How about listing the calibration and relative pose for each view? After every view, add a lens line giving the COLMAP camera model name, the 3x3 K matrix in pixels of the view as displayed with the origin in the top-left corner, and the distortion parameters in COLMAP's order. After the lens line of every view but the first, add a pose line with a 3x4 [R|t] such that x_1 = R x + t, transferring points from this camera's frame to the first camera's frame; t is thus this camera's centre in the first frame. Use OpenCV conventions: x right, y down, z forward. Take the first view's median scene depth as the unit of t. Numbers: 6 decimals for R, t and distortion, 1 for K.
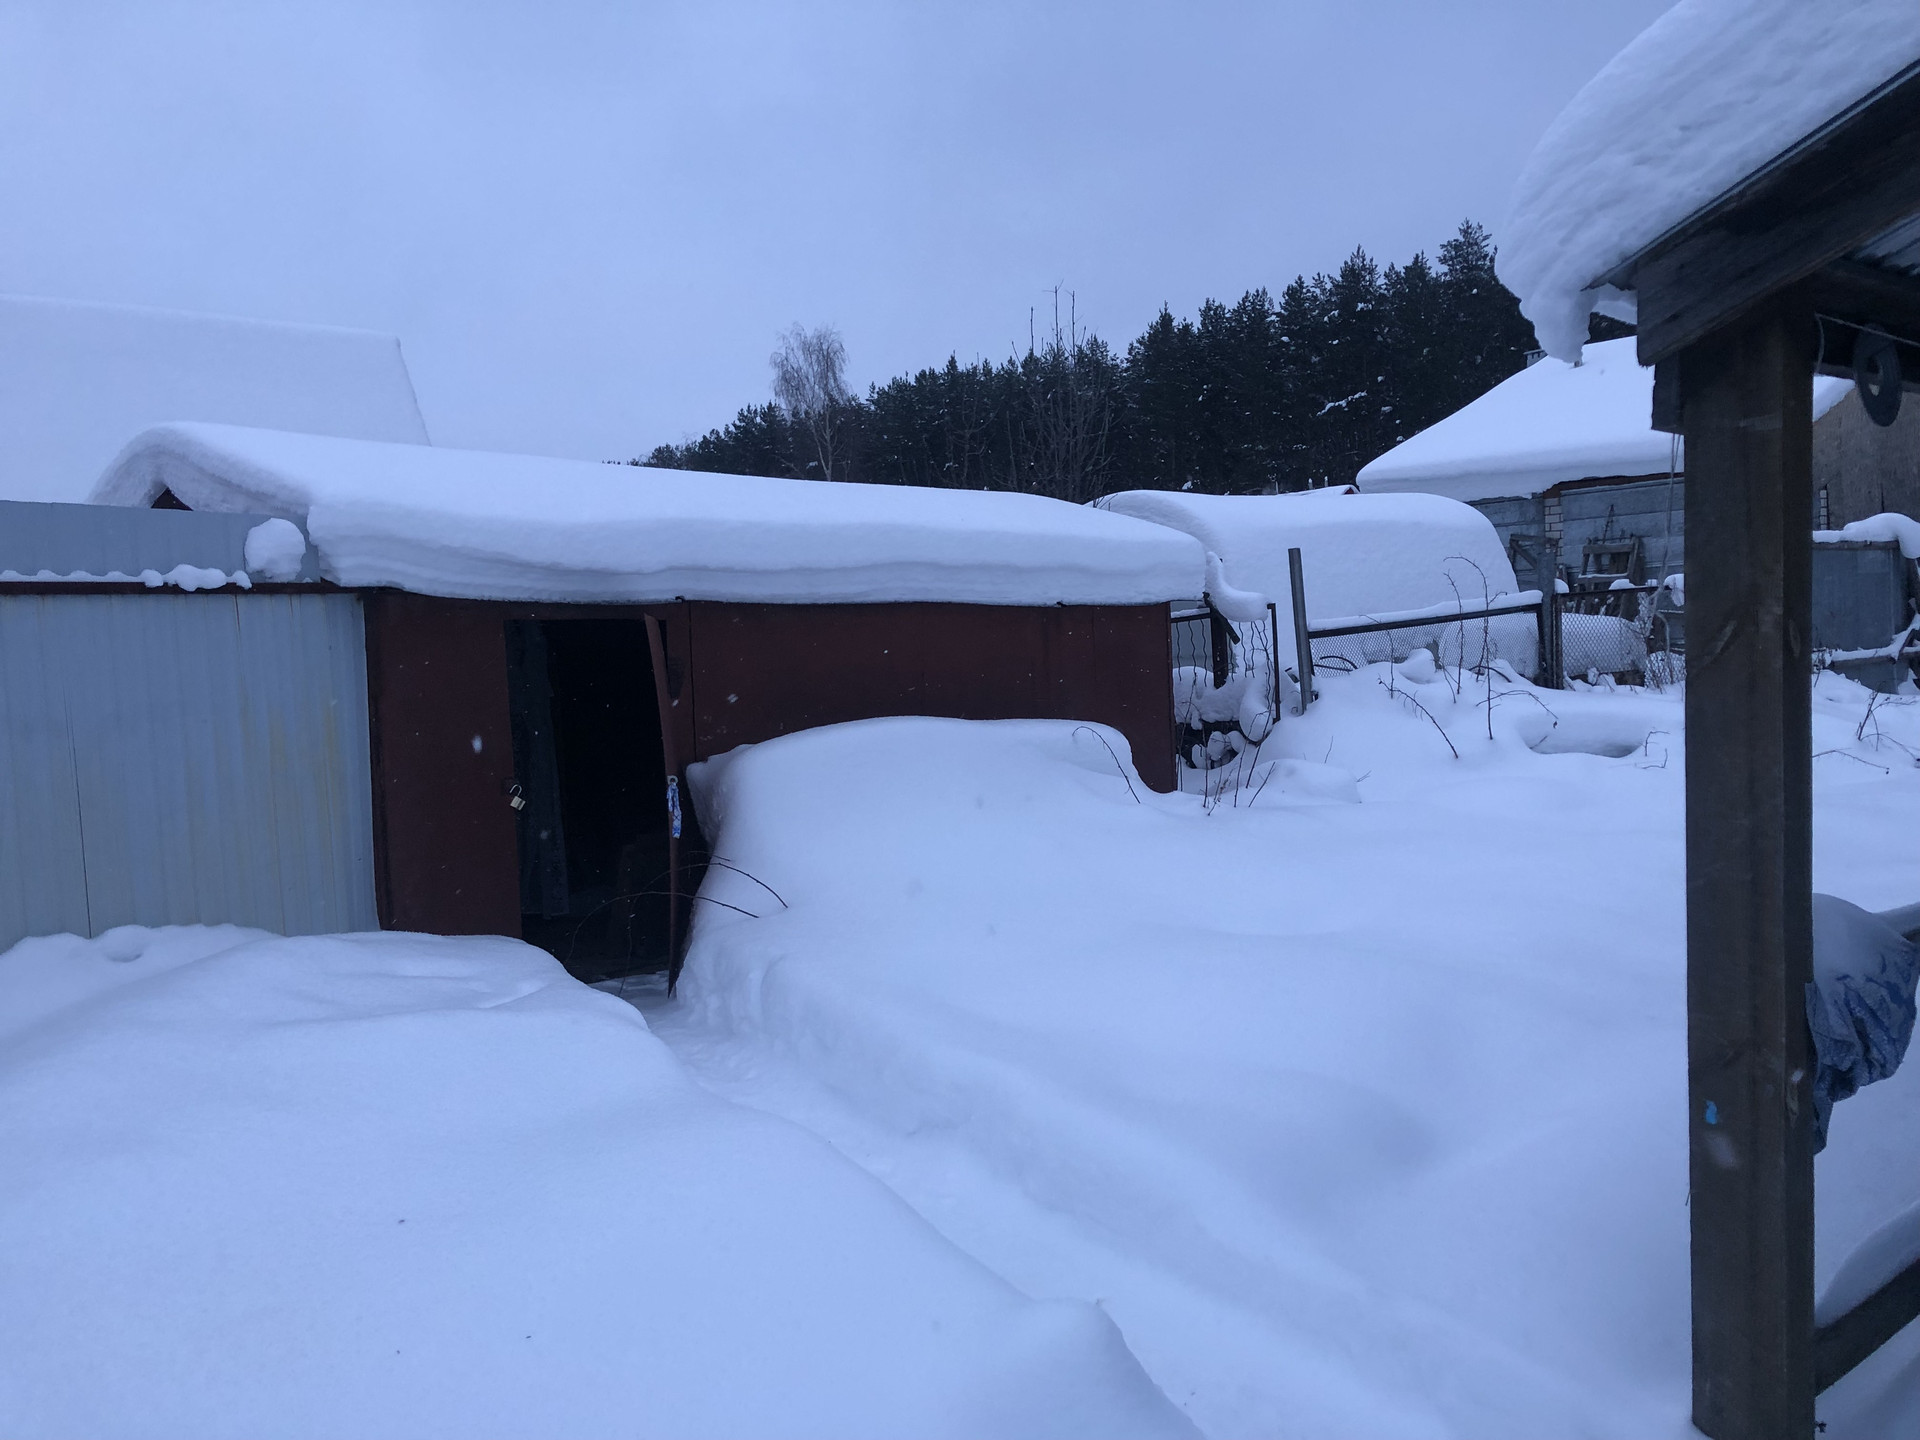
lens RADIAL K [[1549.0, 0, 958.4], [0, 1549.0, 749.0], [0, 0, 1]] dist [0.024866, 0.009197]
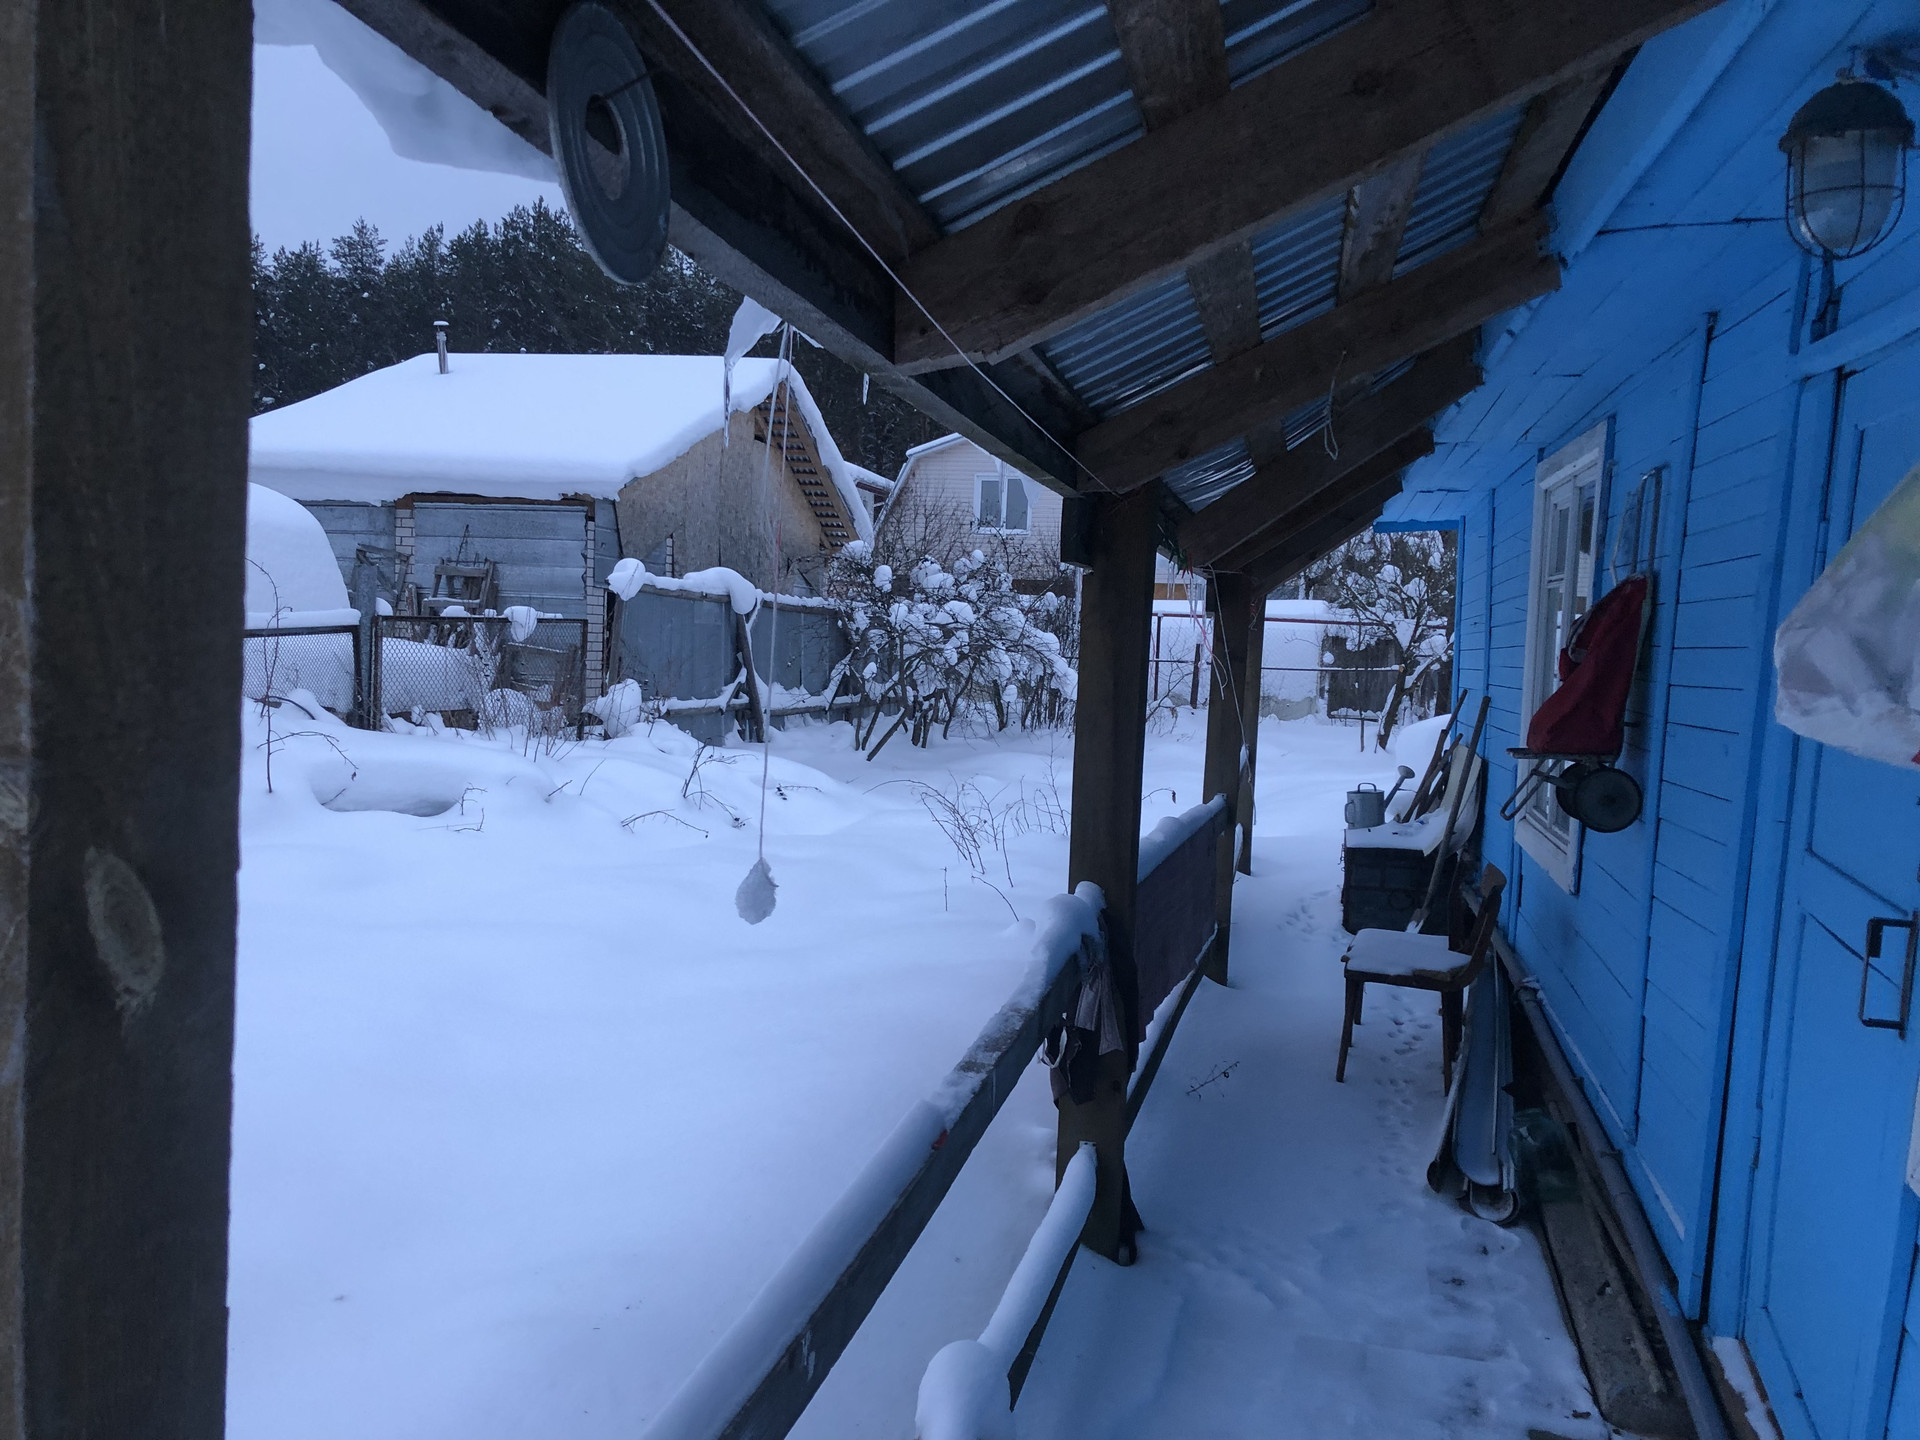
lens RADIAL K [[1573.1, 0, 995.4], [0, 1573.1, 703.3], [0, 0, 1]] dist [0.014898, 0.011933]
pose [[0.759665, 0.055675, 0.647927, 0.067518], [-0.028248, 0.998213, -0.052655, -0.012824], [-0.649701, 0.021697, 0.759880, 0.103736]]
